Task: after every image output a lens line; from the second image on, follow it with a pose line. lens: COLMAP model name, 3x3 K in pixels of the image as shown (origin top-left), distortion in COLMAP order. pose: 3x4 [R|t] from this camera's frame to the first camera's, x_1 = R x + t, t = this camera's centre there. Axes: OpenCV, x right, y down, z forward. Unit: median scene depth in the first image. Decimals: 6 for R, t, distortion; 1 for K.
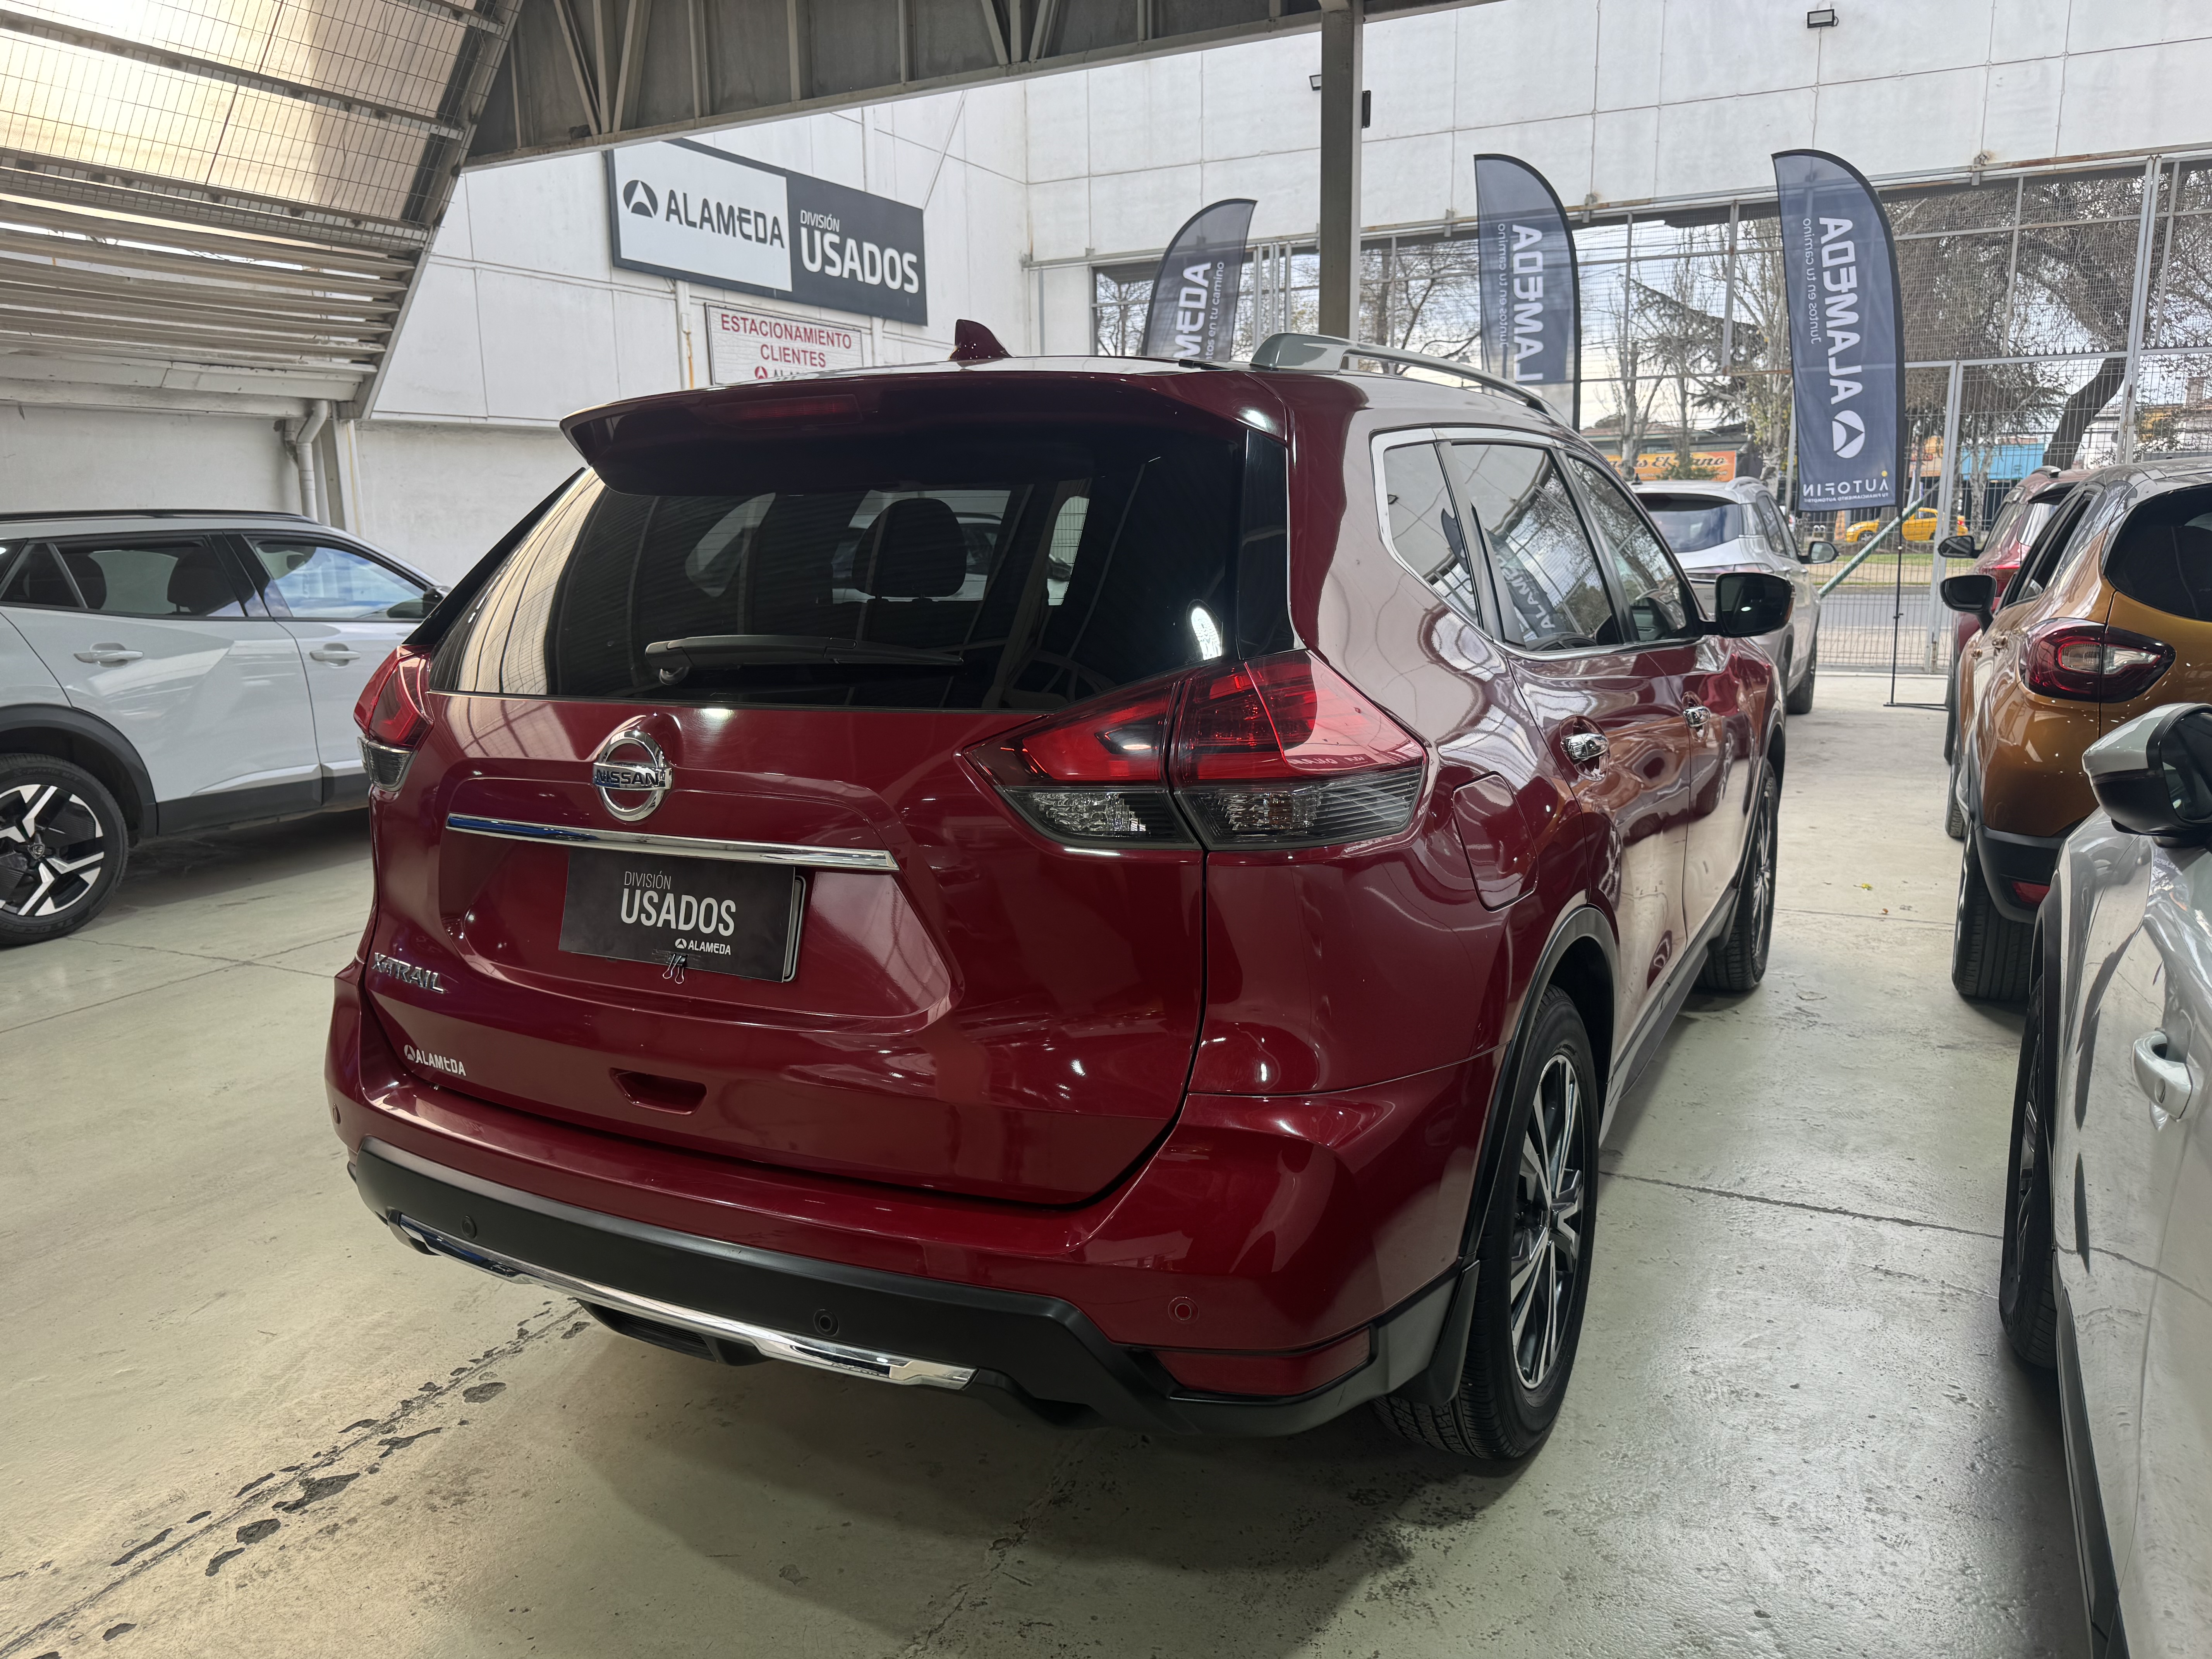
lens RADIAL K [[1572.0, 0, 1113.3], [0, 1572.0, 837.0], [0, 0, 1]] dist [0.011492, -0.022736]
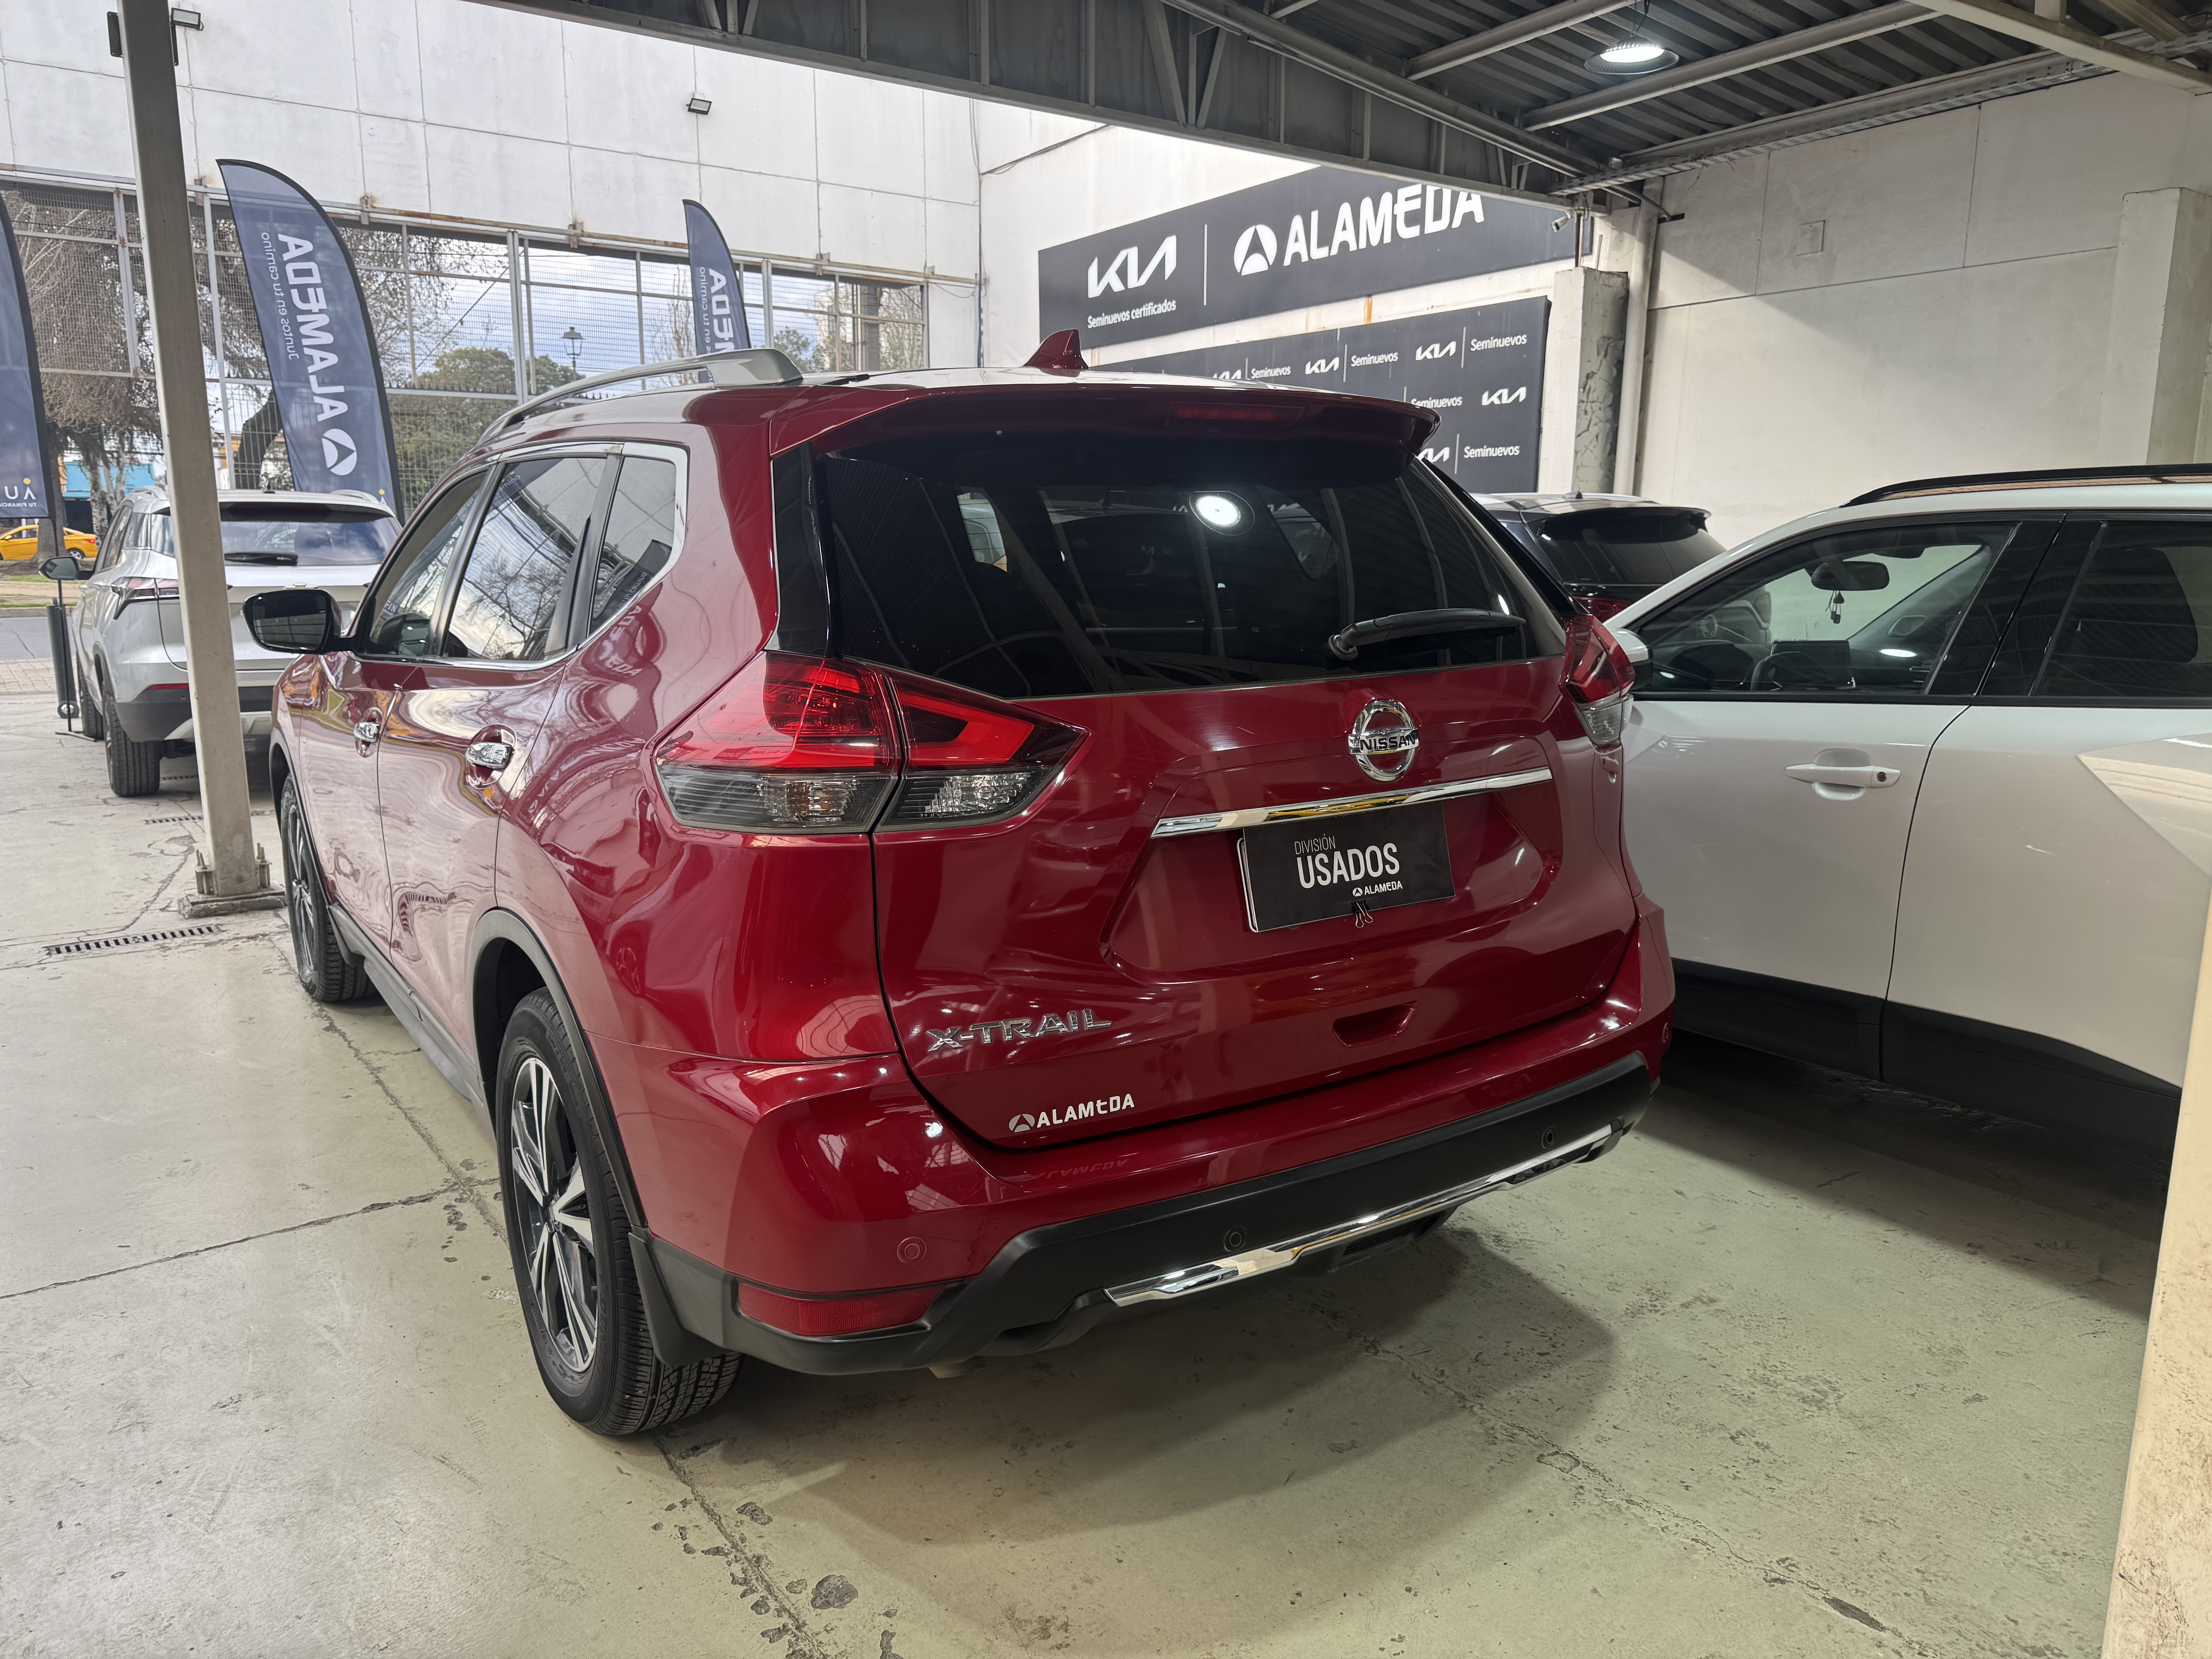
lens RADIAL K [[1546.2, 0, 1134.1], [0, 1546.2, 820.3], [0, 0, 1]] dist [-0.032515, 0.045794]
pose [[0.459371, -0.147603, 0.875895, -0.212338], [0.164008, 0.983236, 0.079676, -0.015560], [-0.872972, 0.107053, 0.475878, 0.100666]]
